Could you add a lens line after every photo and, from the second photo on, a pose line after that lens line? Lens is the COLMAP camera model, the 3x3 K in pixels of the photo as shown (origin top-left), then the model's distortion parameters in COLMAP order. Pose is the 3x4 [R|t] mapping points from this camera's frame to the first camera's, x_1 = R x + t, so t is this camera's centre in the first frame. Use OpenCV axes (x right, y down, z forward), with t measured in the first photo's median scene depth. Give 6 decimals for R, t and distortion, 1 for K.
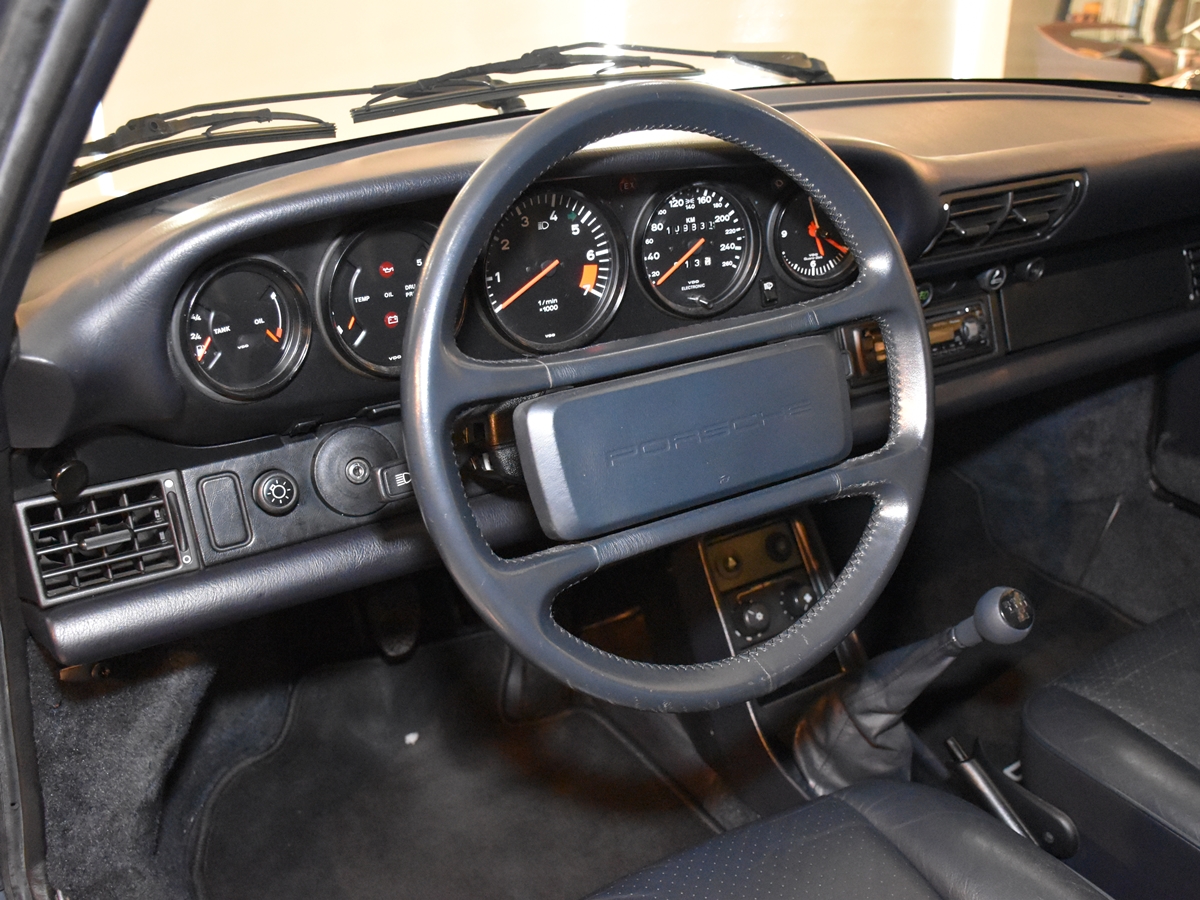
lens RADIAL K [[1228.5, 0, 600.0], [0, 1228.5, 450.0], [0, 0, 1]] dist [-0.067308, -0.000138]
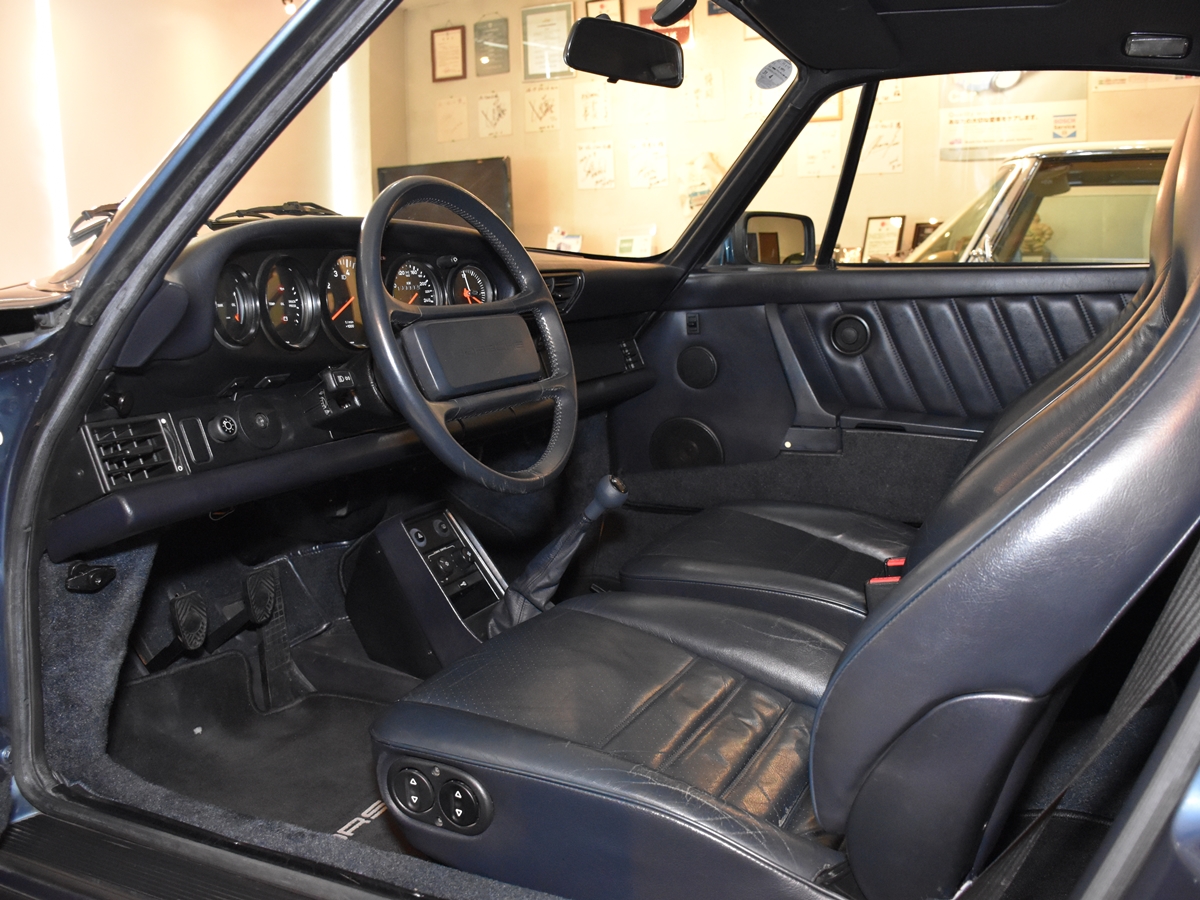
lens RADIAL K [[1057.4, 0, 600.0], [0, 1057.4, 450.0], [0, 0, 1]] dist [-0.101862, 0.013490]
pose [[0.848013, -0.103432, 0.519784, -0.487610], [0.229337, 0.955805, -0.183960, 0.368023], [-0.477784, 0.275206, 0.834256, -0.294623]]
